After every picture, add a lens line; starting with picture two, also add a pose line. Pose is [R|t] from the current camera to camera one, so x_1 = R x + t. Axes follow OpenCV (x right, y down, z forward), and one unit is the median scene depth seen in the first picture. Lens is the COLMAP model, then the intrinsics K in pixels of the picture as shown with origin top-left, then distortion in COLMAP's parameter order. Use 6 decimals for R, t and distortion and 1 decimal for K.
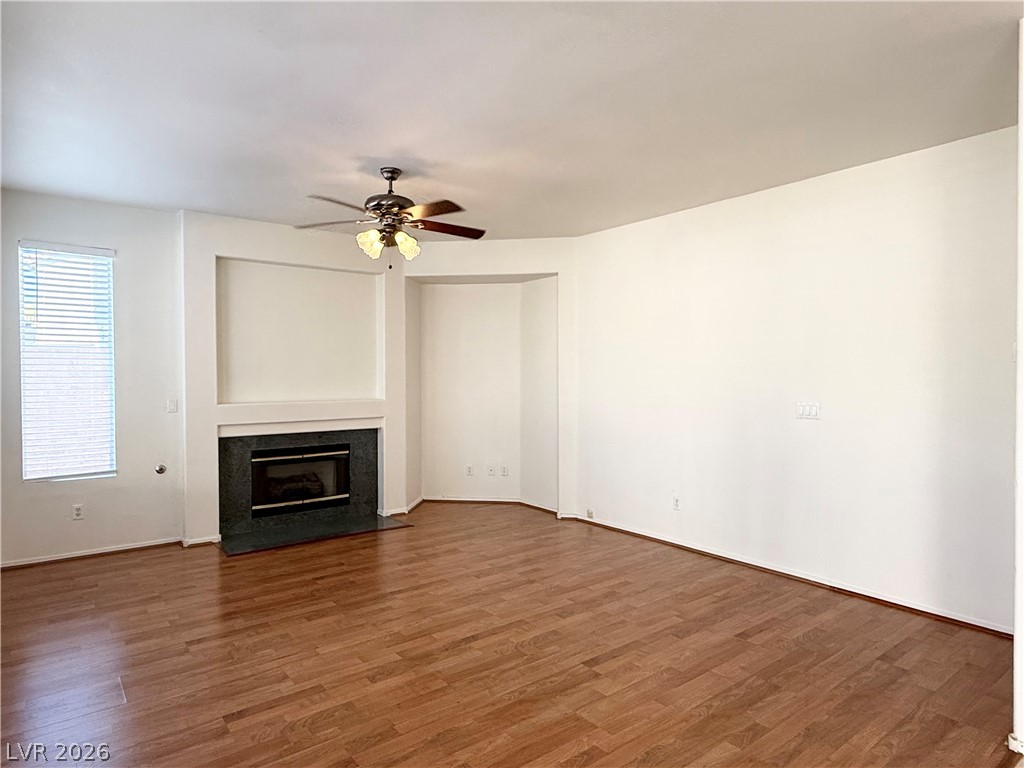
lens RADIAL K [[612.6, 0, 510.7], [0, 612.6, 386.4], [0, 0, 1]] dist [-0.003013, 0.001293]
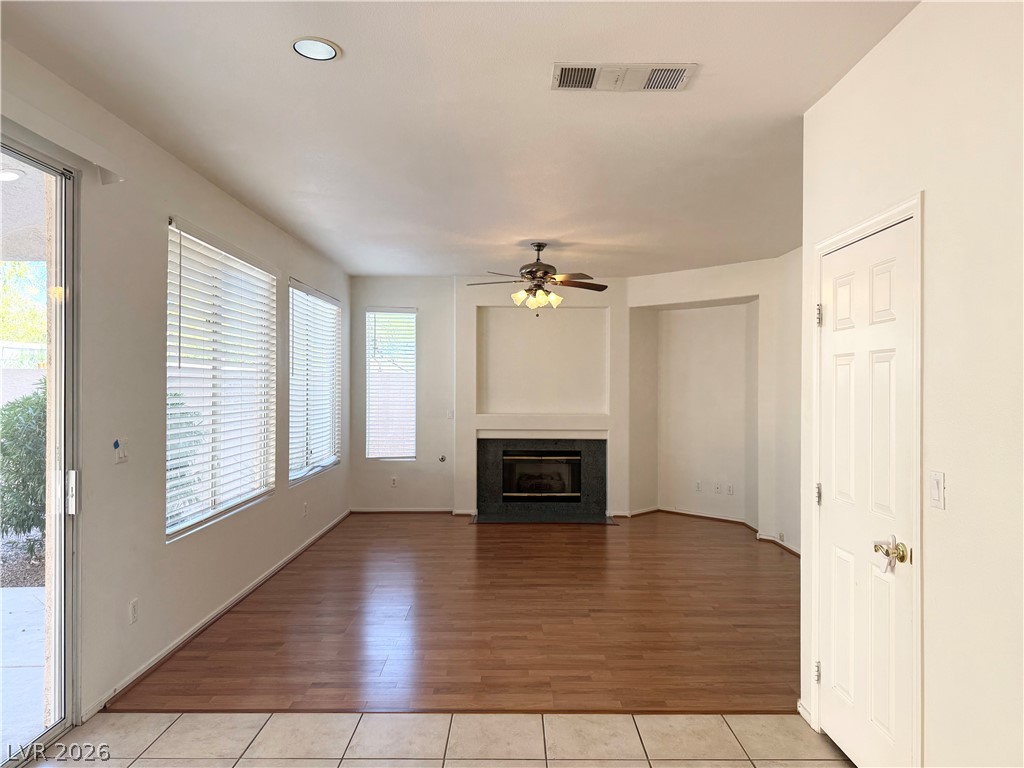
lens RADIAL K [[724.0, 0, 514.1], [0, 724.0, 382.1], [0, 0, 1]] dist [0.020677, -0.021457]
pose [[0.791976, 0.003359, -0.610543, 0.550845], [-0.022131, 0.999486, -0.023208, -0.005654], [0.610151, 0.031892, 0.791643, -0.222249]]
